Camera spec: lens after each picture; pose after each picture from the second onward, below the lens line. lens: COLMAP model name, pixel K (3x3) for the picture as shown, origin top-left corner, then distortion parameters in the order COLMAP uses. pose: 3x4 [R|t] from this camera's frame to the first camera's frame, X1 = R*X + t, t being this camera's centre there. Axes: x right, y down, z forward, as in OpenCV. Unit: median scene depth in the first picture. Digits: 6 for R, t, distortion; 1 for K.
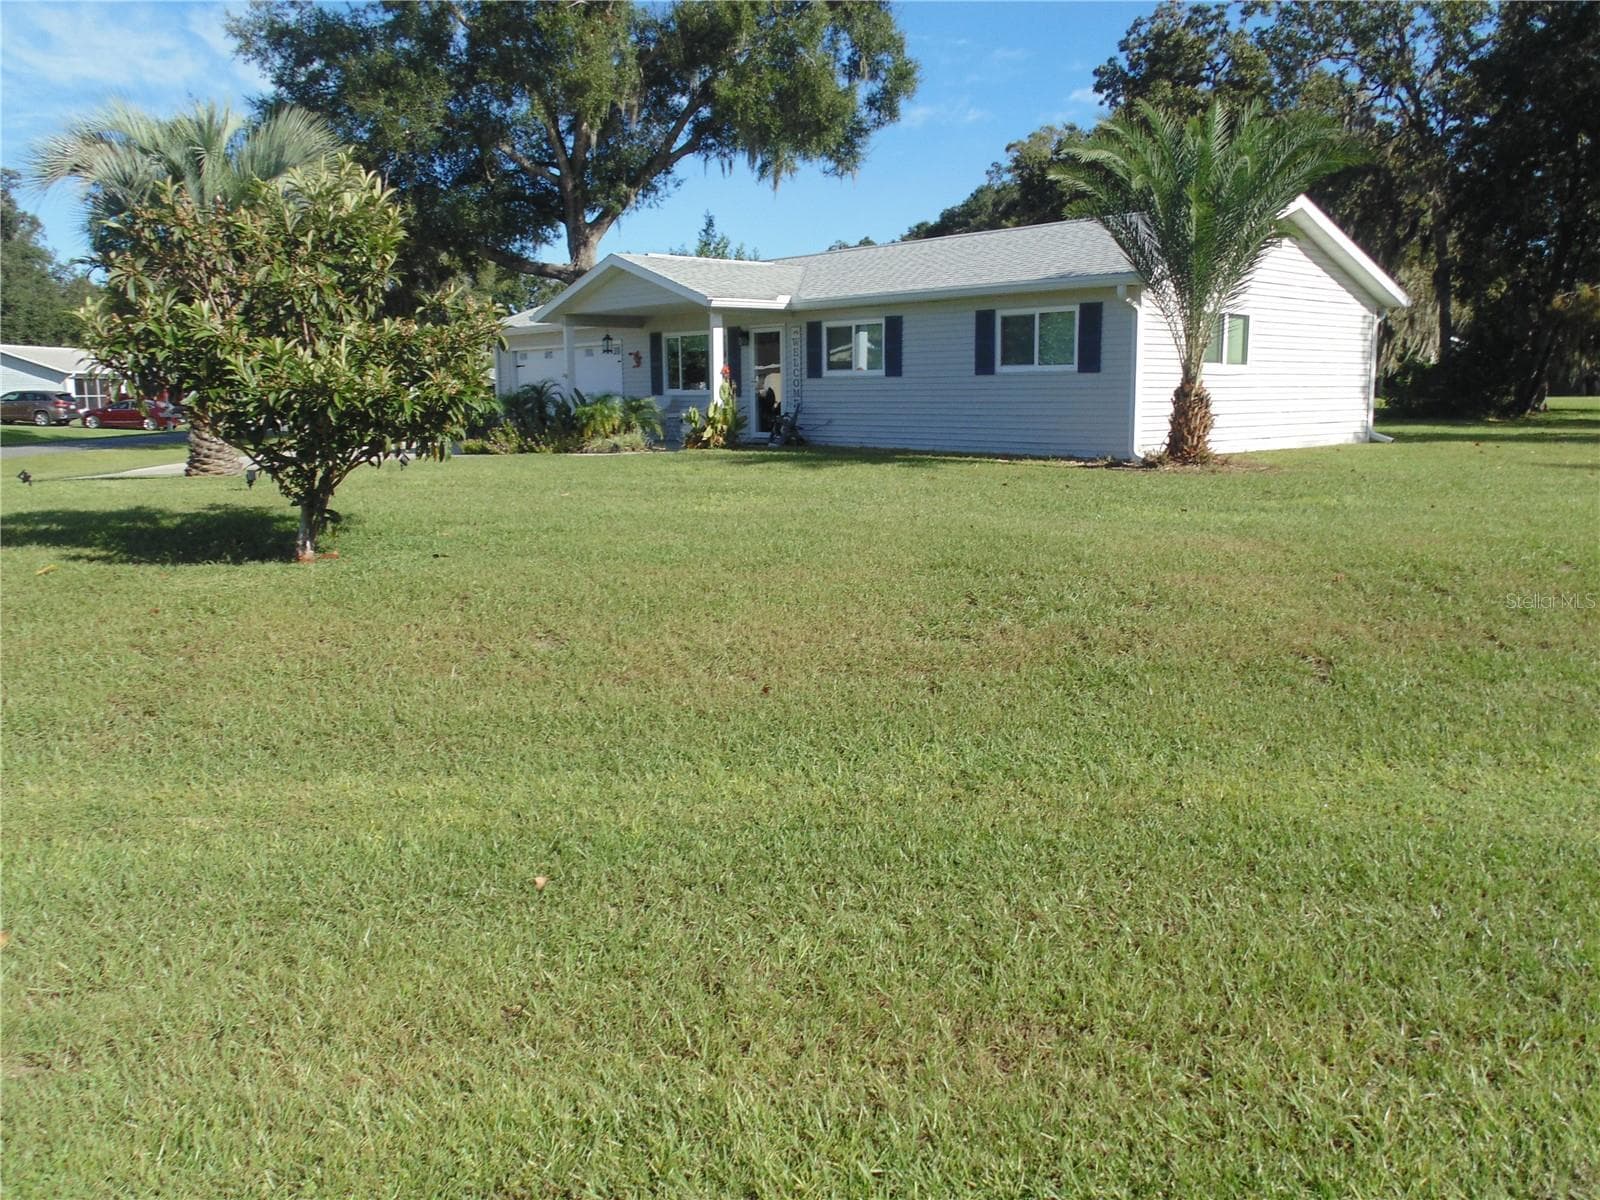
lens RADIAL K [[1260.1, 0, 807.8], [0, 1260.1, 607.1], [0, 0, 1]] dist [-0.036714, -0.001729]
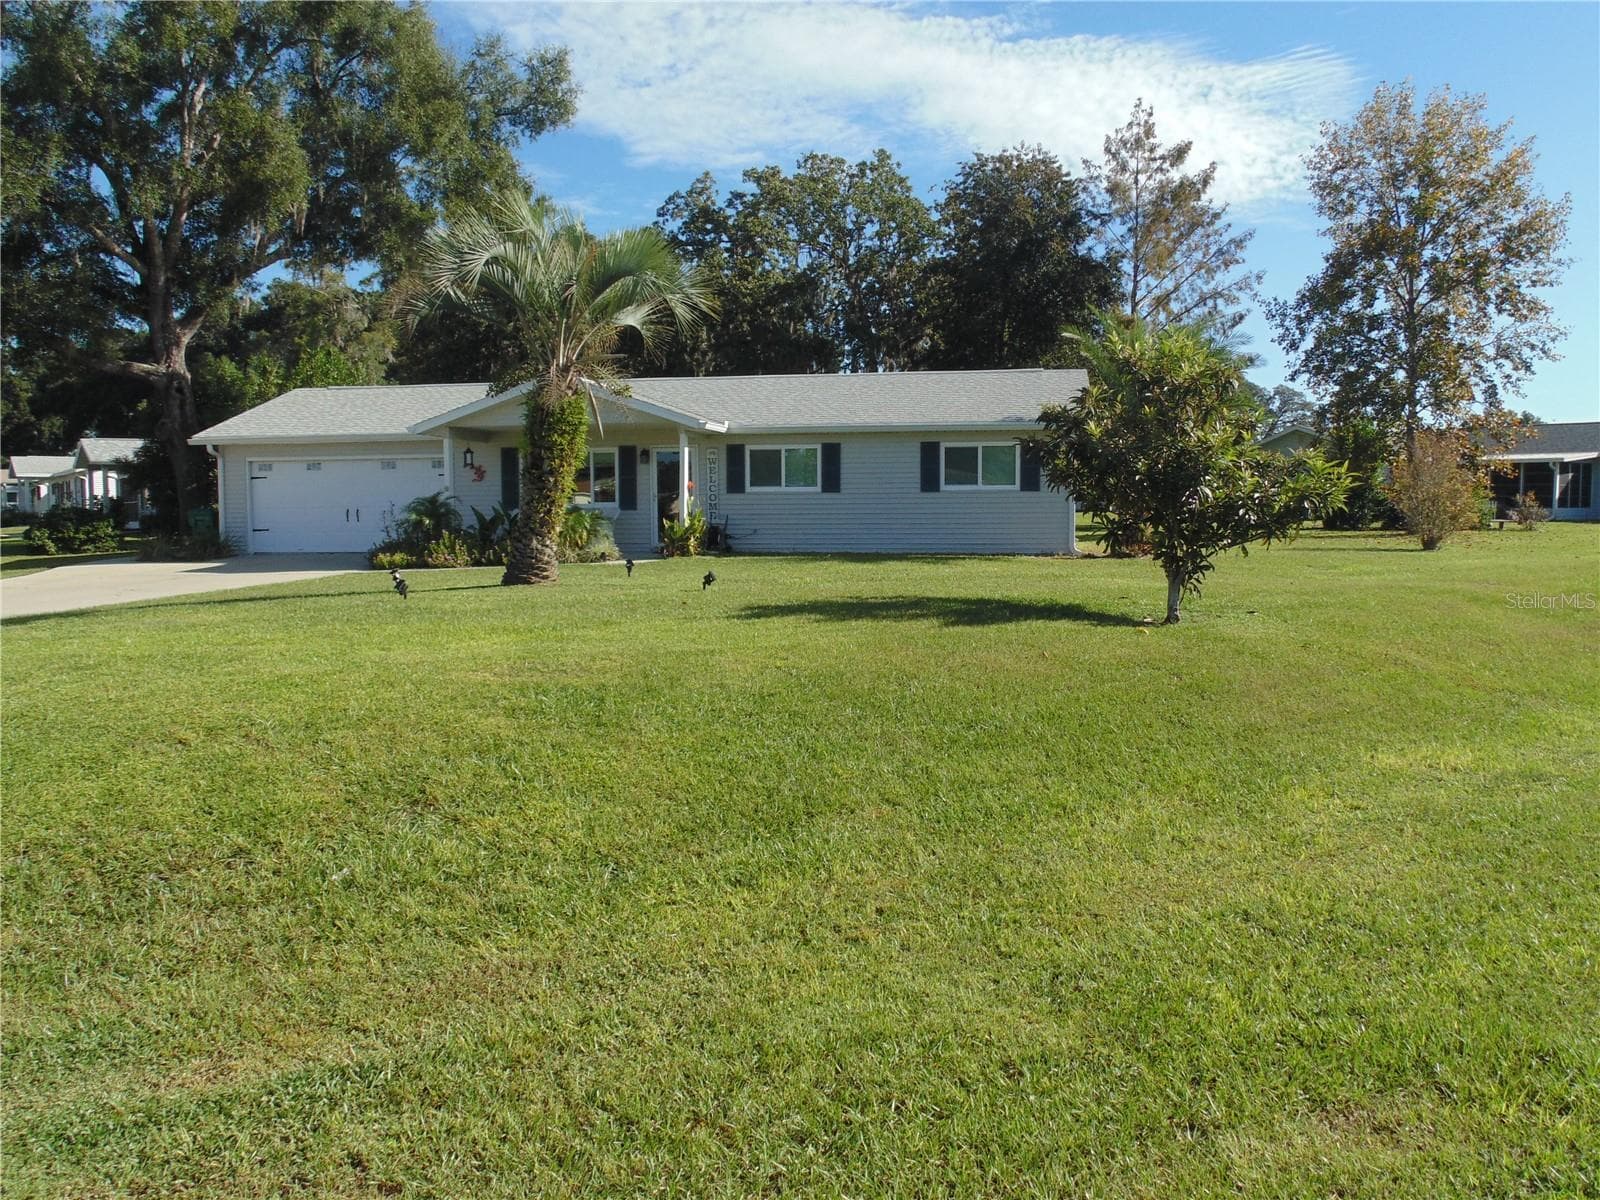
lens RADIAL K [[1260.1, 0, 807.8], [0, 1260.1, 607.1], [0, 0, 1]] dist [-0.036714, -0.001729]
pose [[0.780745, -0.044704, 0.623248, -0.735713], [0.104105, 0.992803, -0.059202, -0.005961], [-0.616116, 0.111105, 0.779780, 0.091017]]
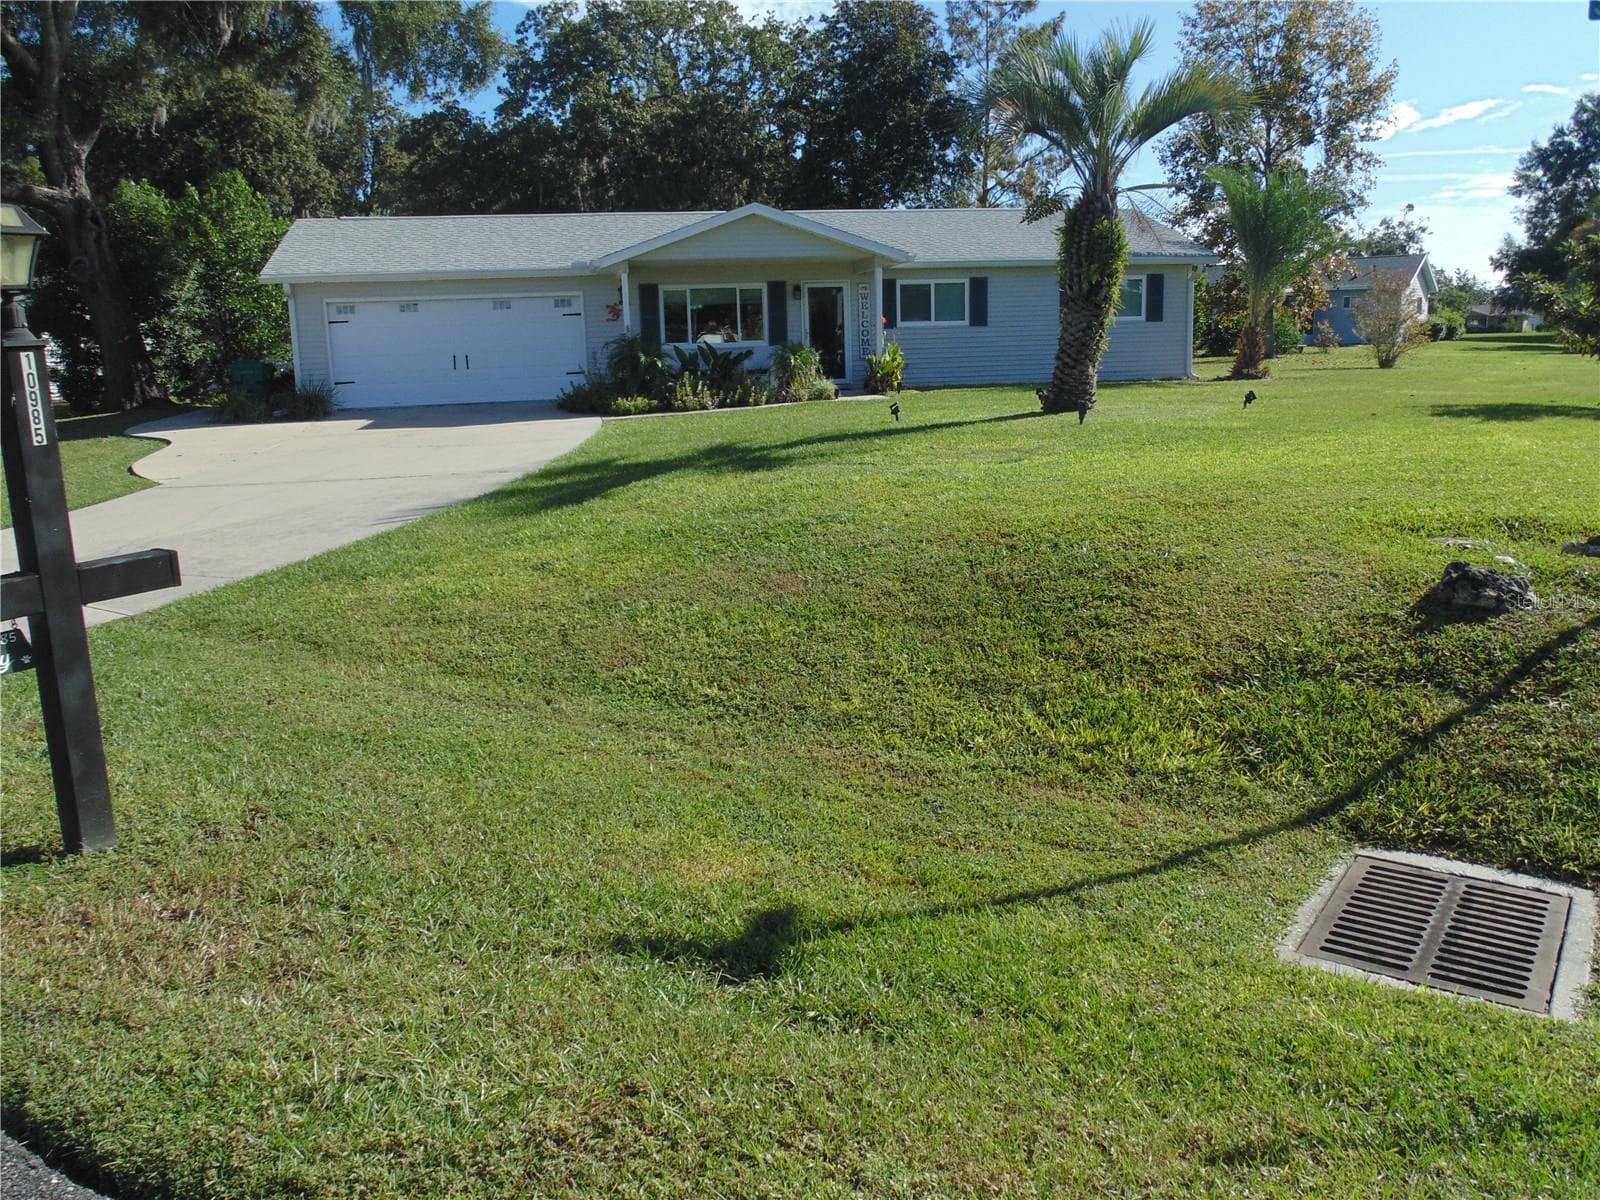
lens RADIAL K [[1266.6, 0, 800.0], [0, 1266.6, 600.0], [0, 0, 1]] dist [-0.027649, -0.005204]
pose [[0.514479, -0.173491, 0.839769, -1.170868], [0.169986, 0.980519, 0.098428, -0.073904], [-0.840486, 0.092110, 0.533947, 0.527548]]
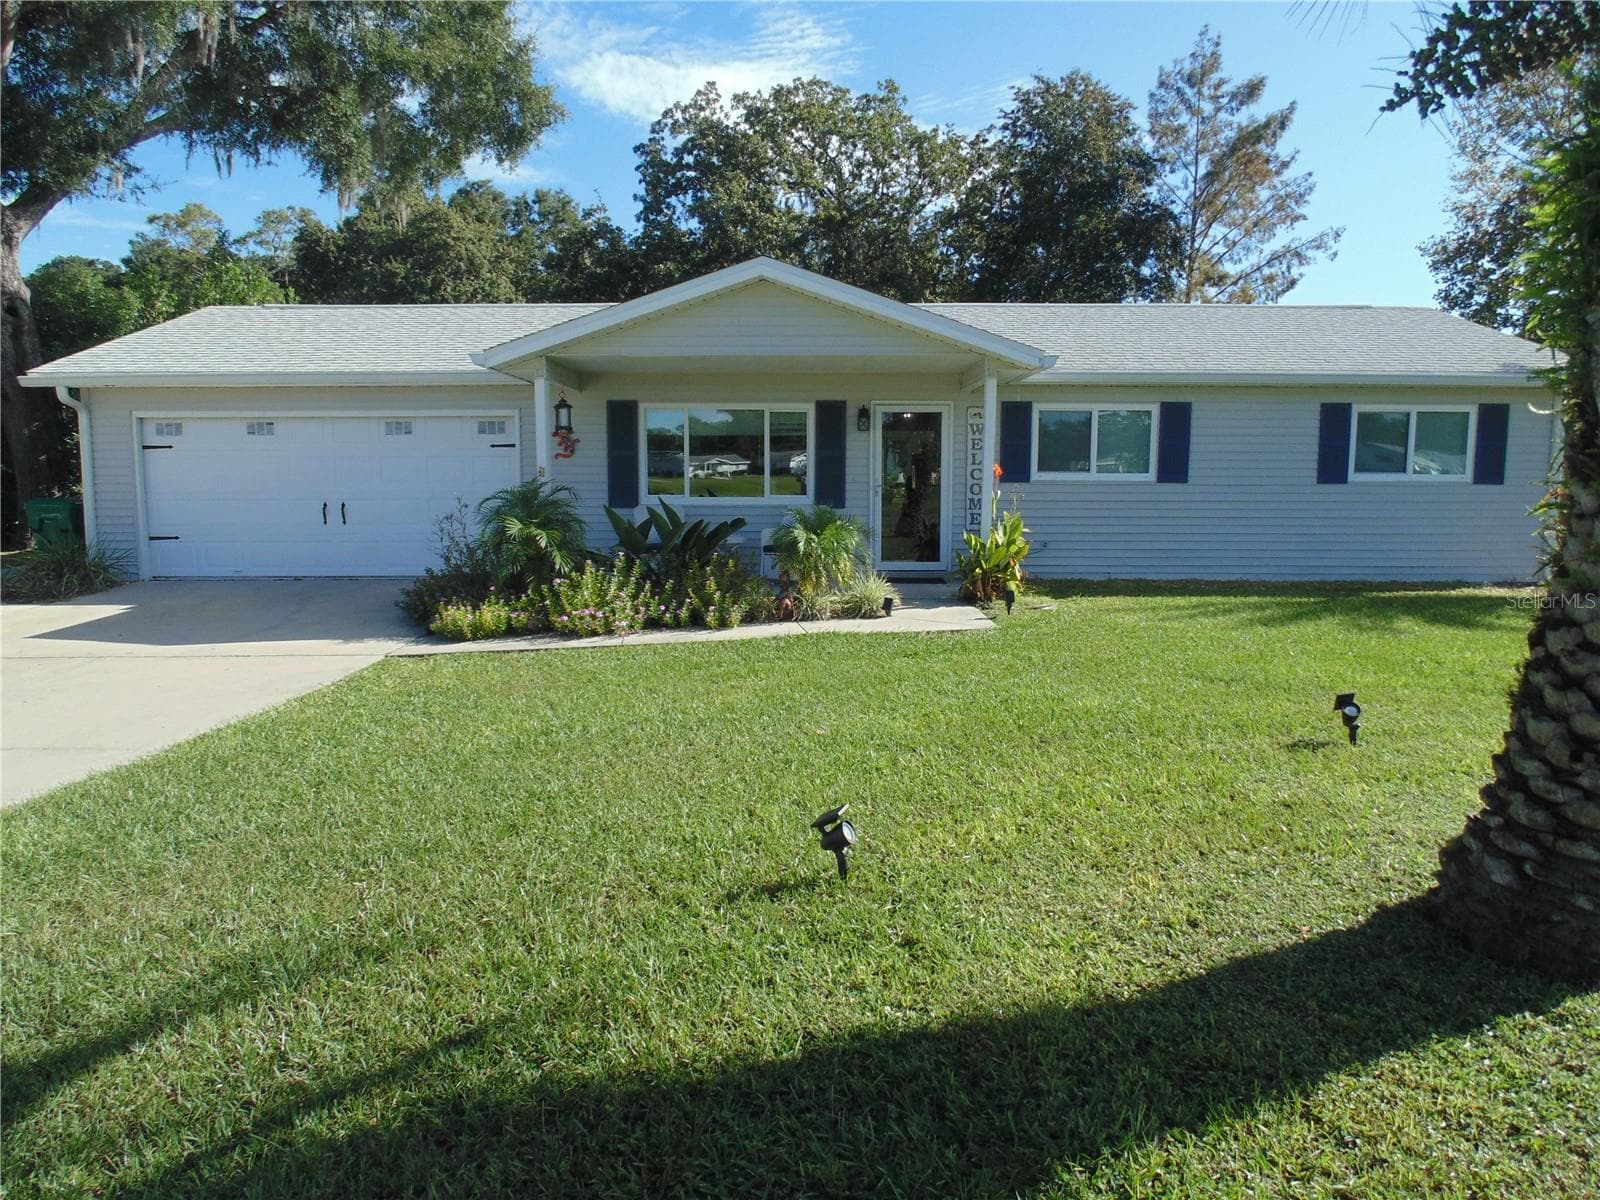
lens RADIAL K [[1060.7, 0, 797.8], [0, 1060.7, 601.6], [0, 0, 1]] dist [-0.021161, -0.000637]
pose [[0.674319, -0.077547, 0.734357, -0.567626], [0.116991, 0.993130, -0.002553, -0.144362], [-0.729114, 0.087634, 0.678759, 0.777079]]
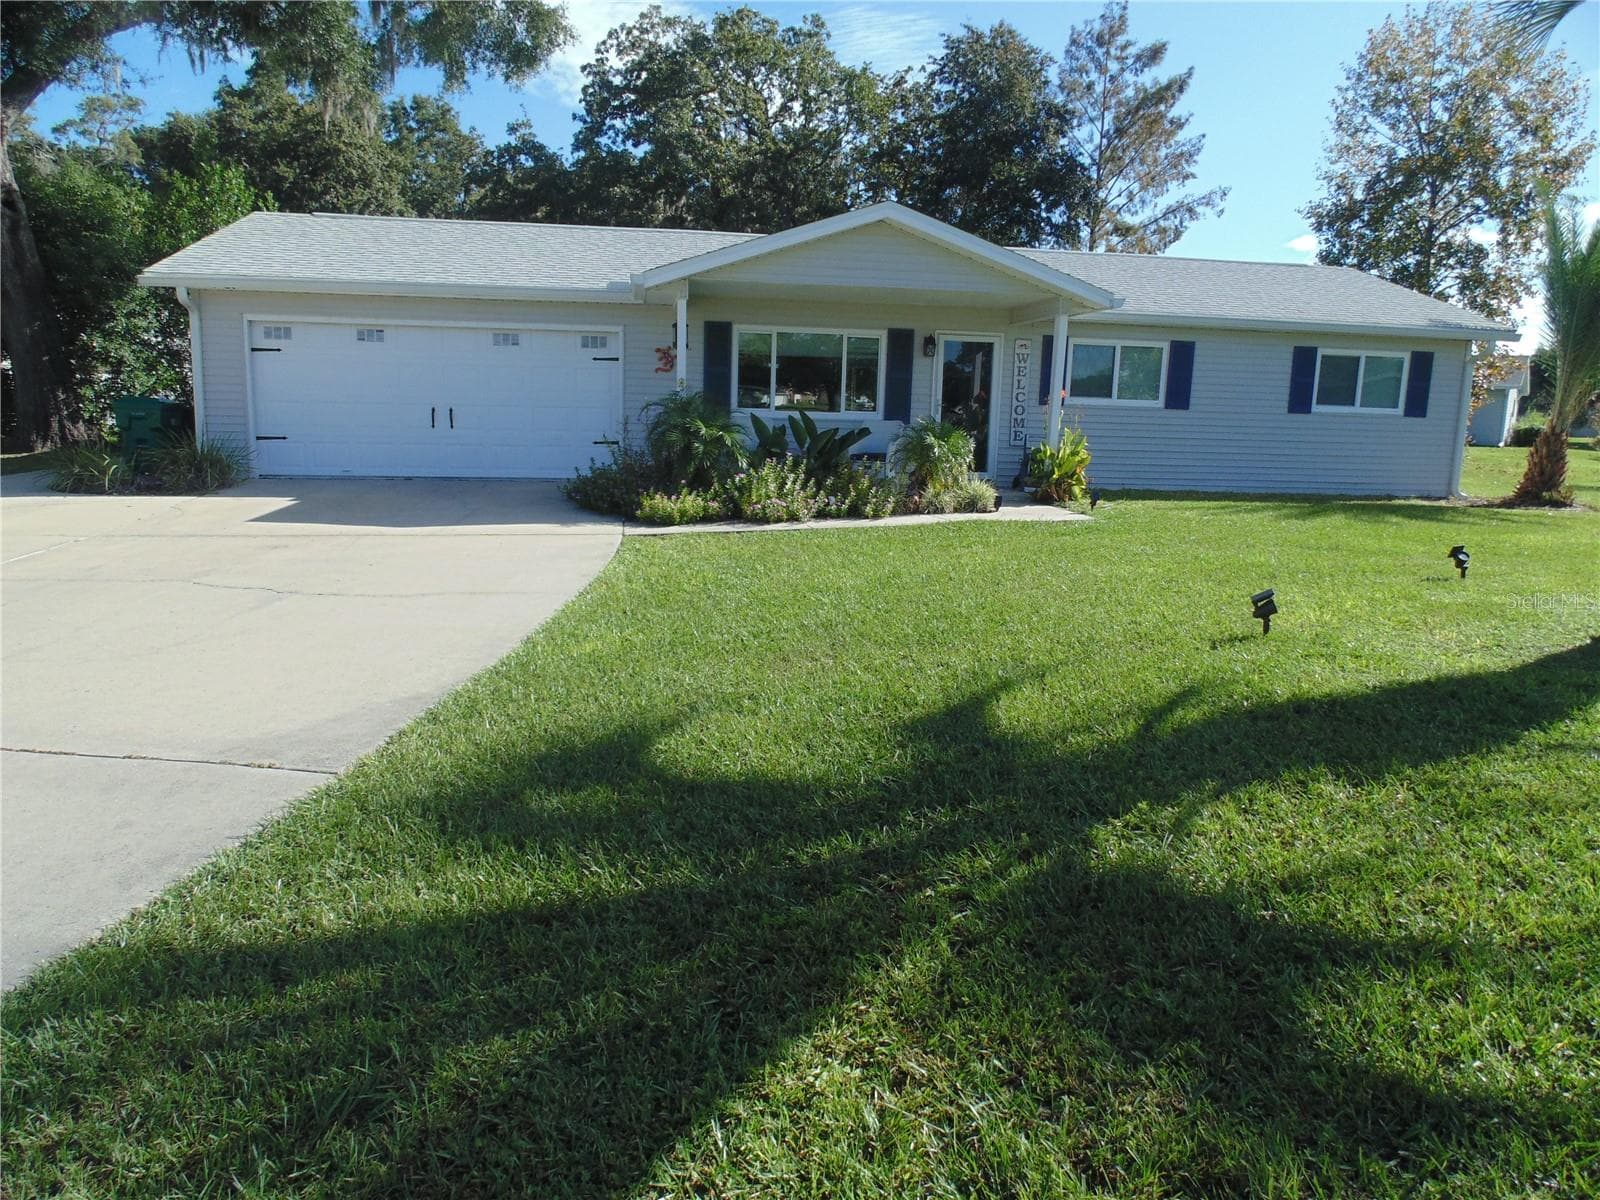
lens RADIAL K [[1060.7, 0, 797.8], [0, 1060.7, 601.6], [0, 0, 1]] dist [-0.021161, -0.000637]
pose [[0.553181, -0.125410, 0.823567, -0.741702], [0.108925, 0.991005, 0.077744, -0.142079], [-0.825909, 0.046700, 0.561865, 0.844126]]
